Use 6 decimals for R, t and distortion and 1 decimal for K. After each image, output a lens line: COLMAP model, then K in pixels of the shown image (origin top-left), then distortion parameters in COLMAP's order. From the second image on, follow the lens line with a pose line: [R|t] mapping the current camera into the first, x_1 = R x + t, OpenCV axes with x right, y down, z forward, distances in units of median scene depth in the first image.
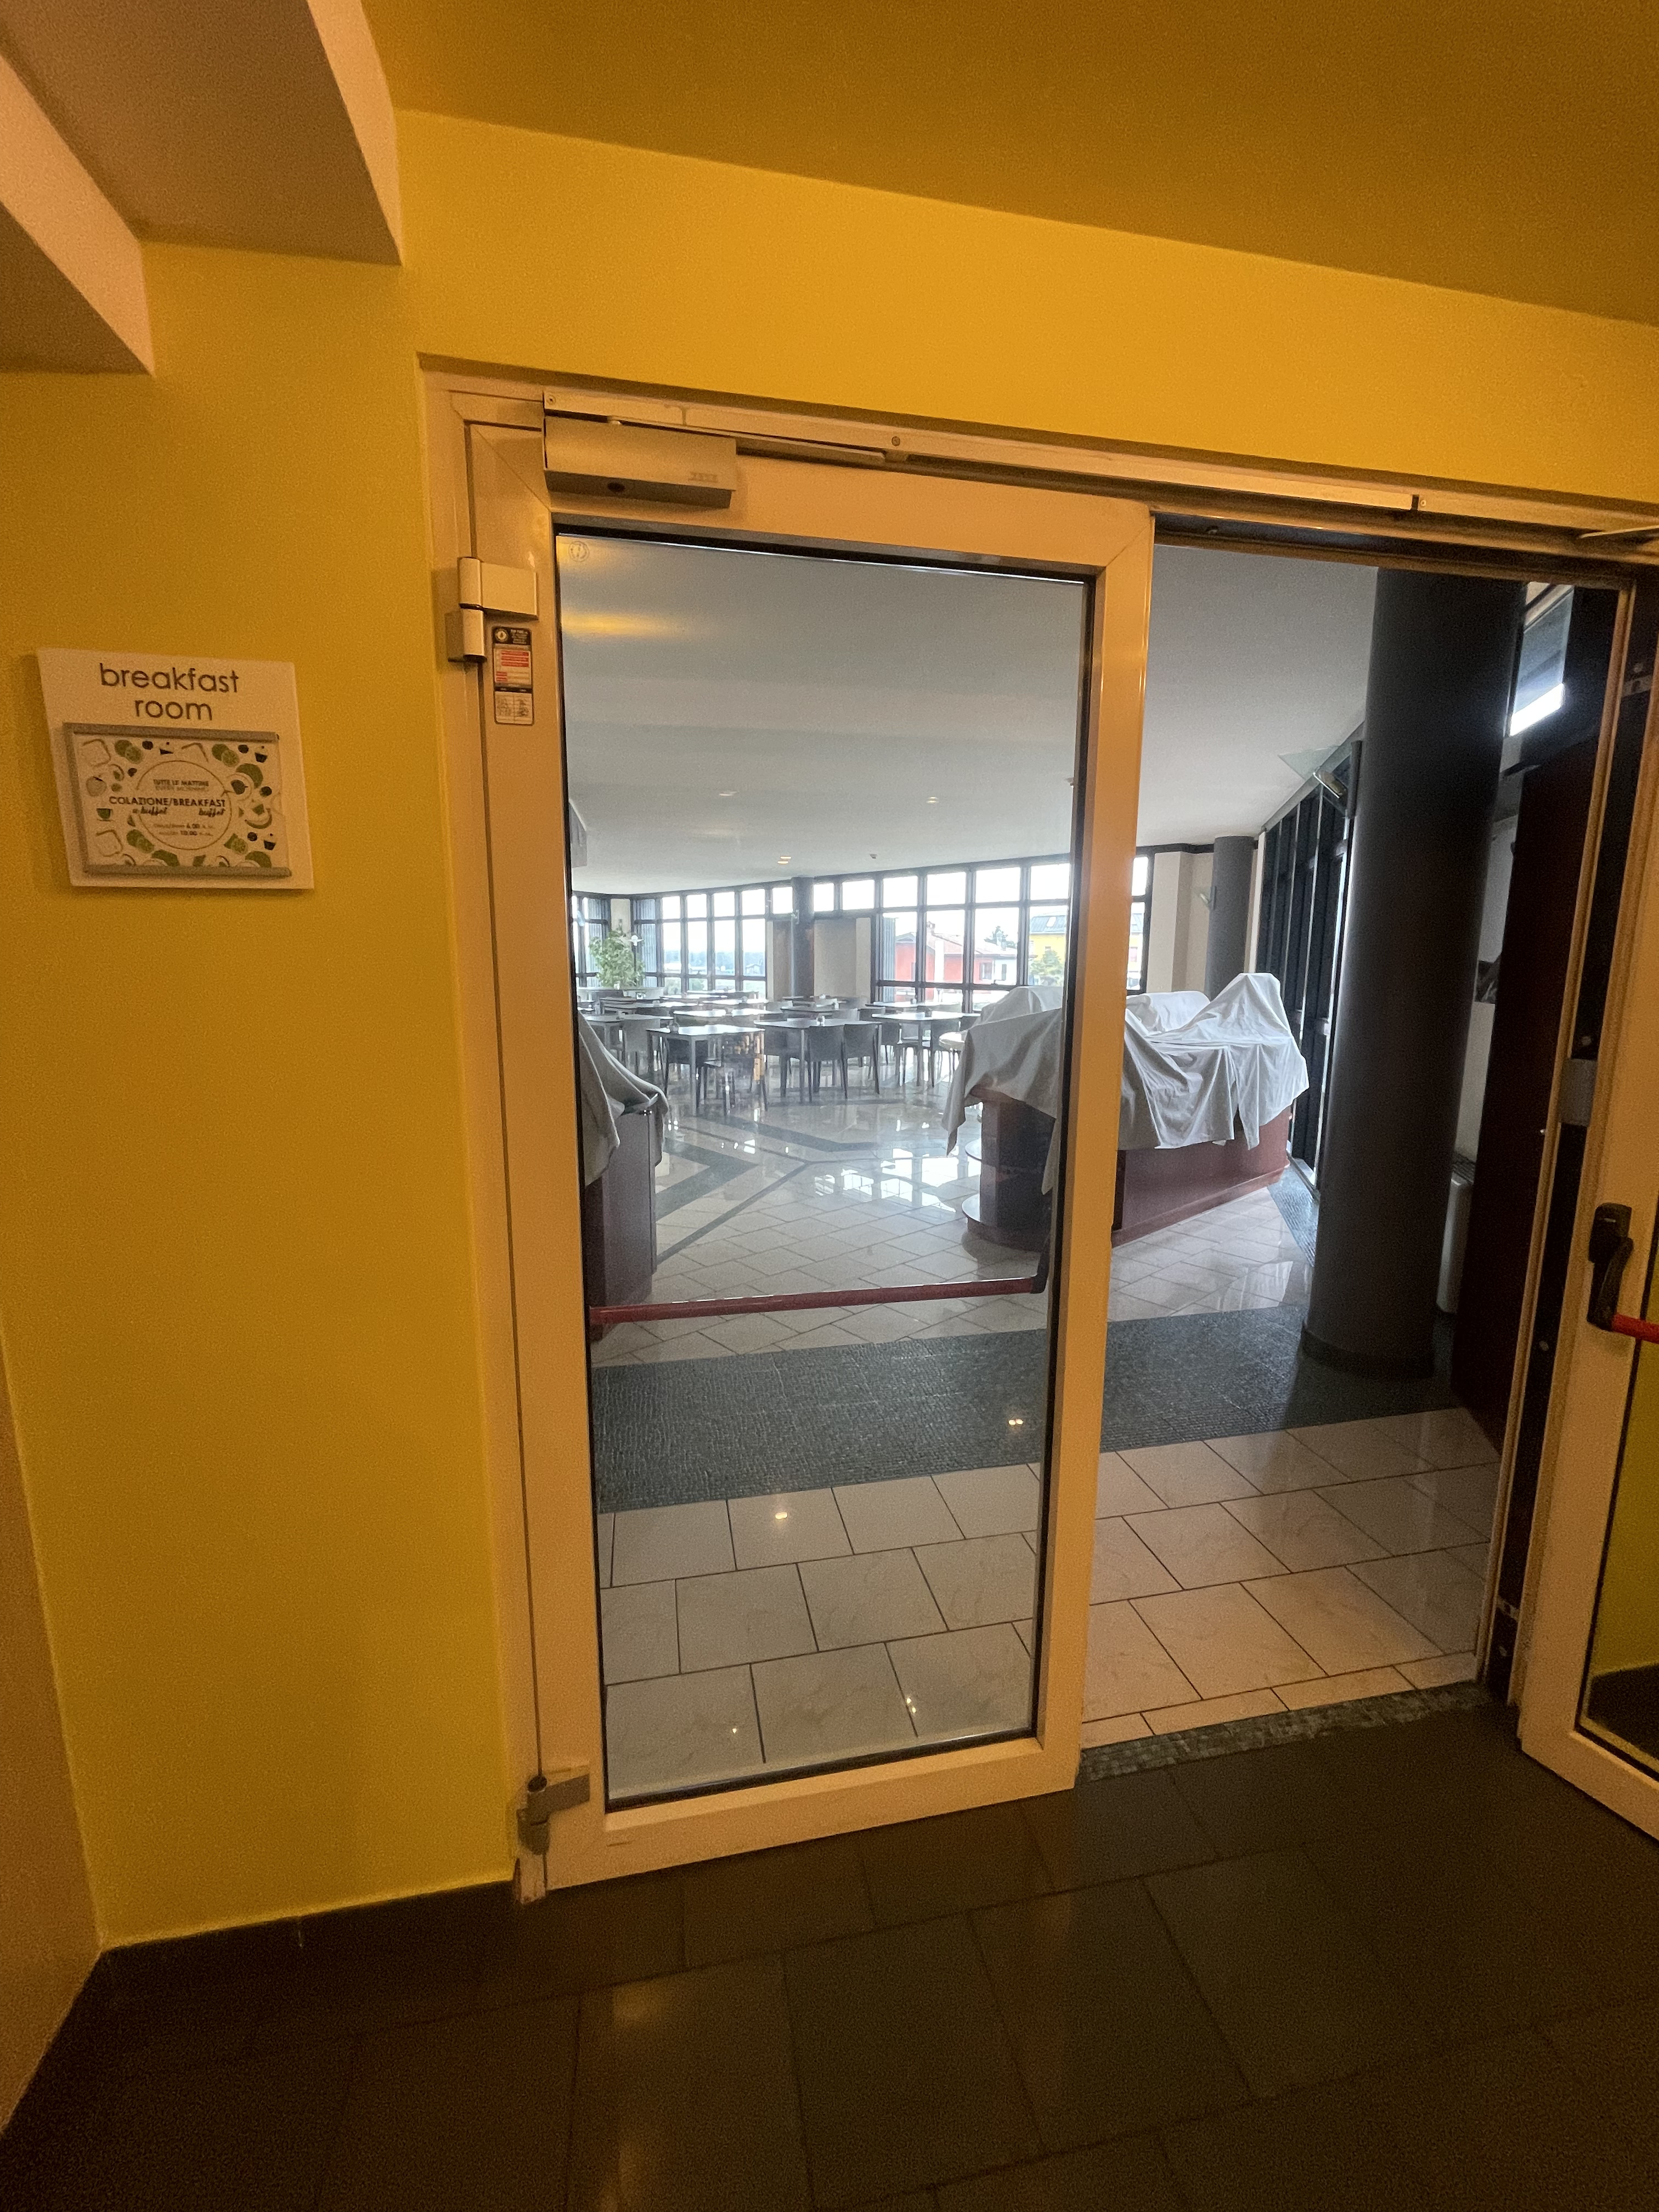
lens RADIAL K [[888.0, 0, 826.8], [0, 888.0, 1104.6], [0, 0, 1]] dist [0.007706, -0.000063]
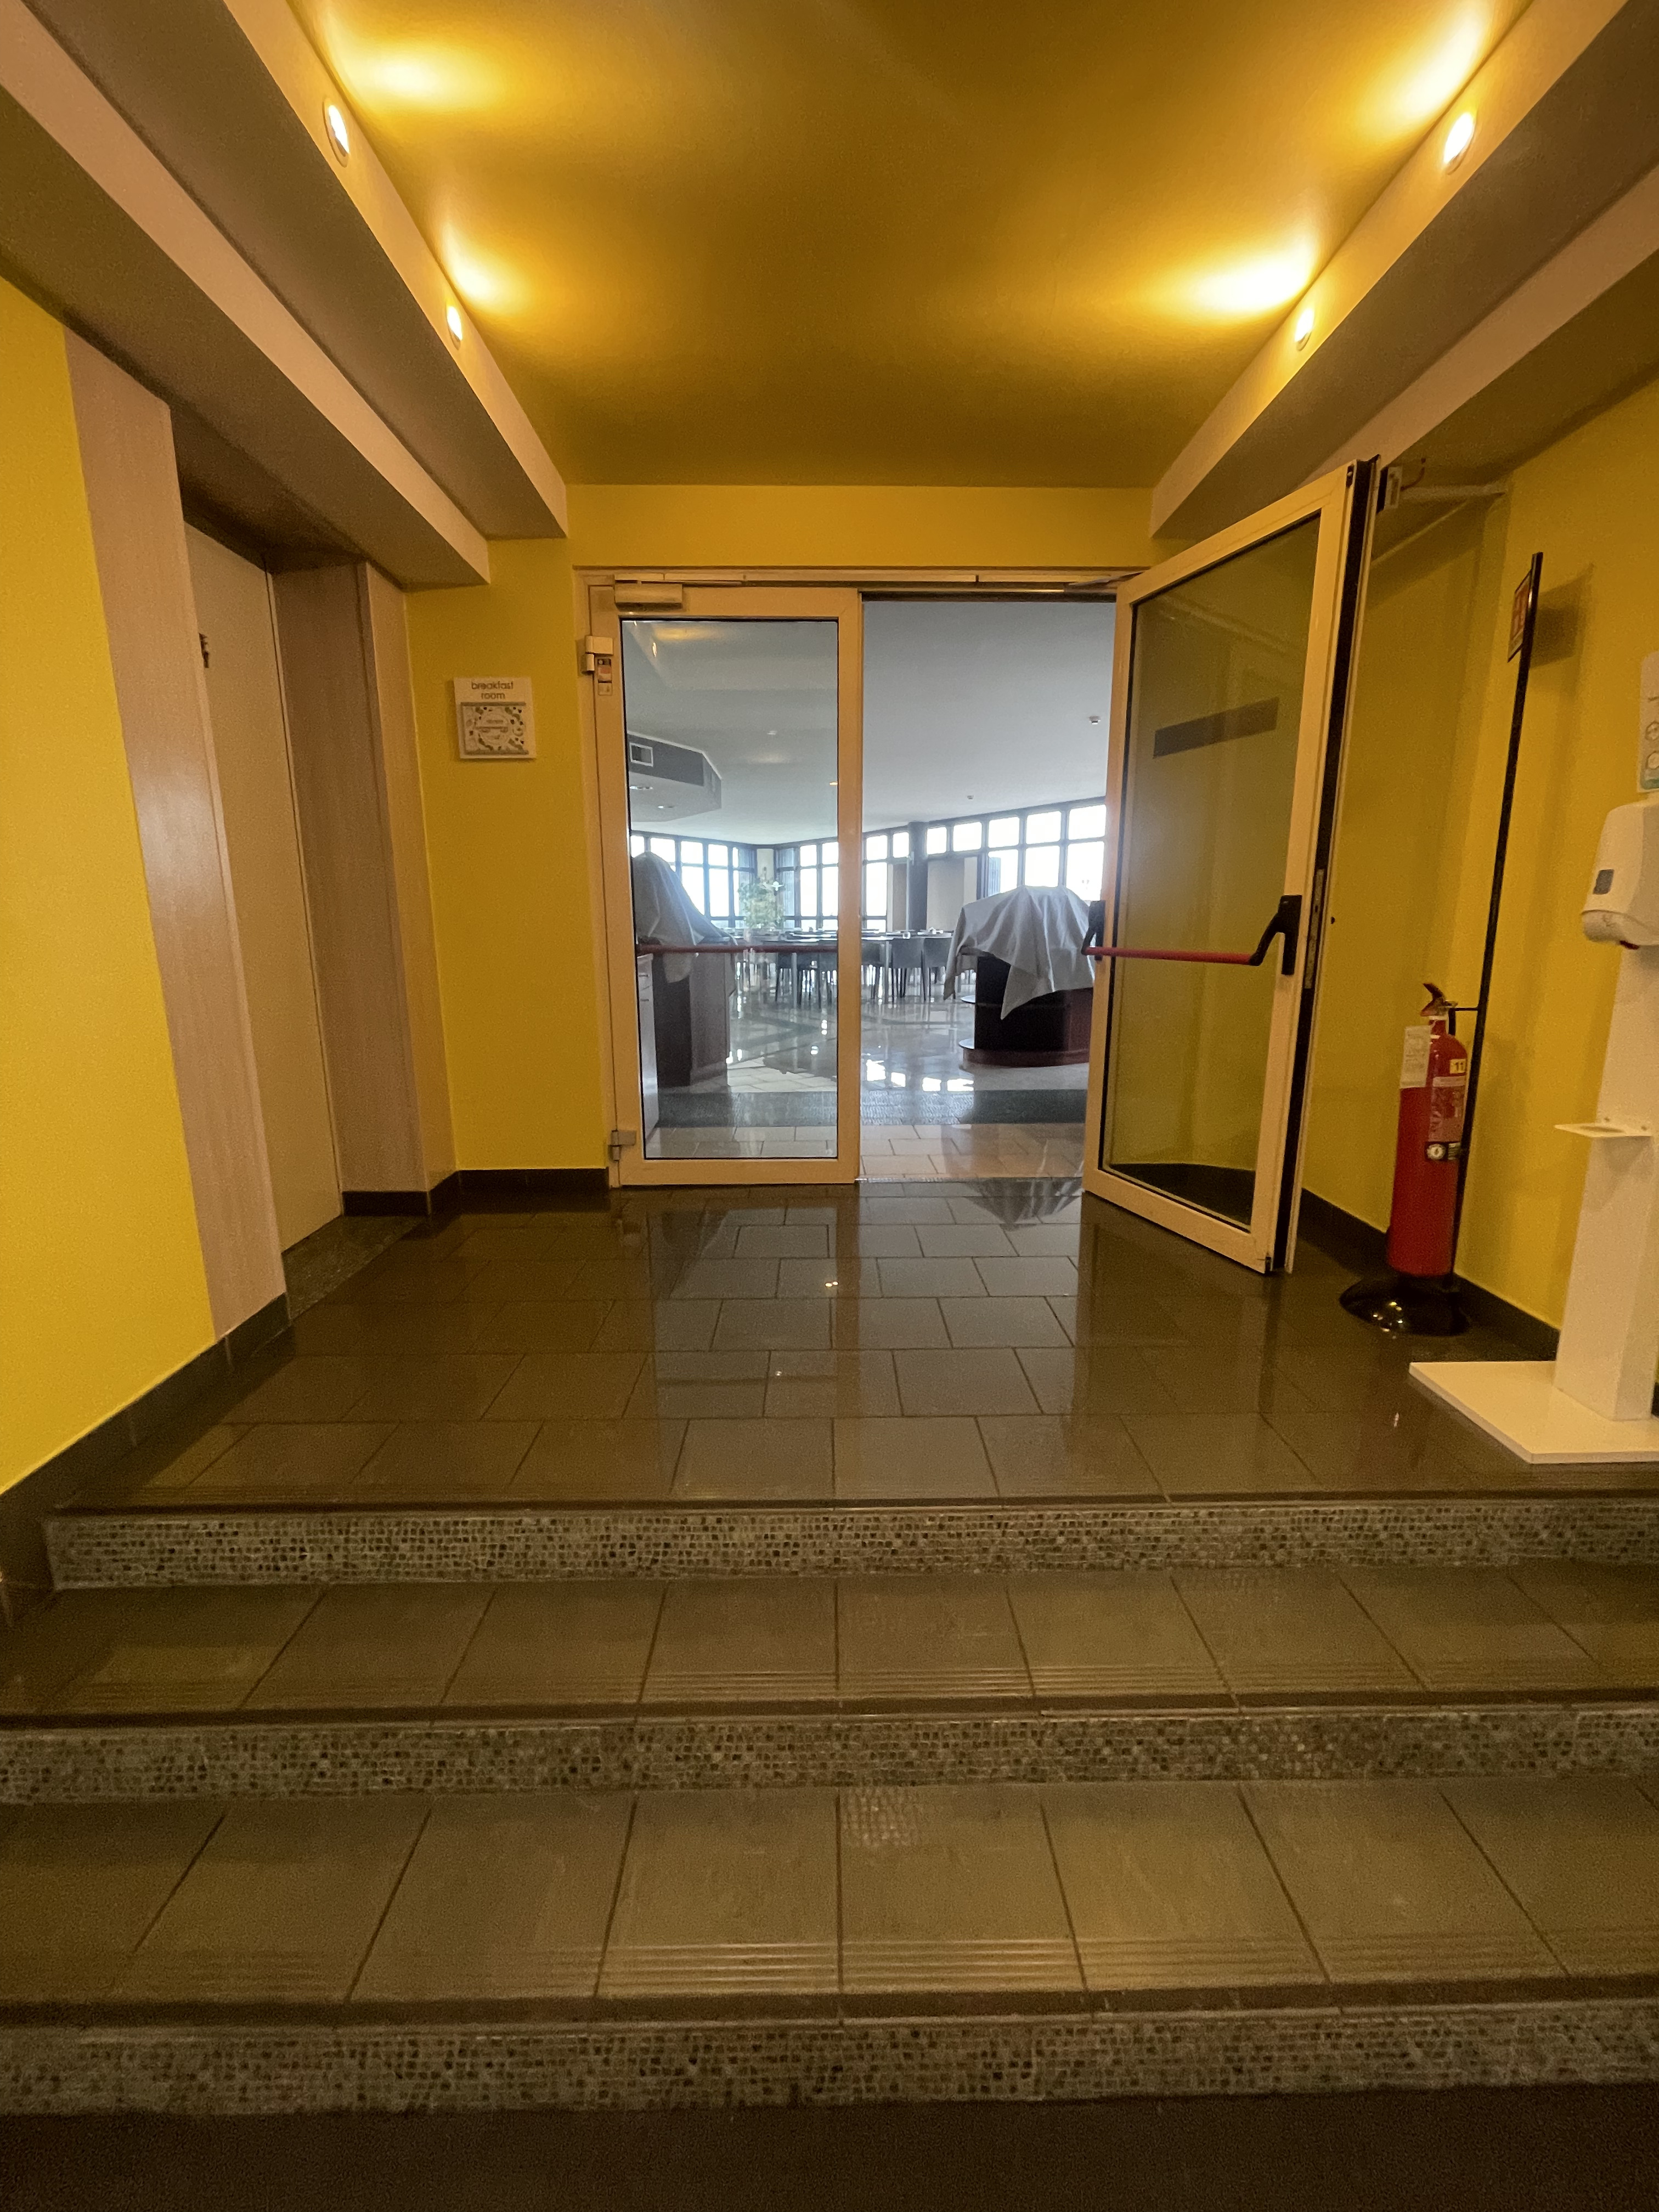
lens RADIAL K [[888.0, 0, 830.8], [0, 888.0, 1104.3], [0, 0, 1]] dist [0.007706, -0.000063]
pose [[0.984086, 0.029041, -0.175301, 0.074549], [-0.022703, 0.999018, 0.038052, 0.062230], [0.176234, -0.033467, 0.983779, -0.141176]]
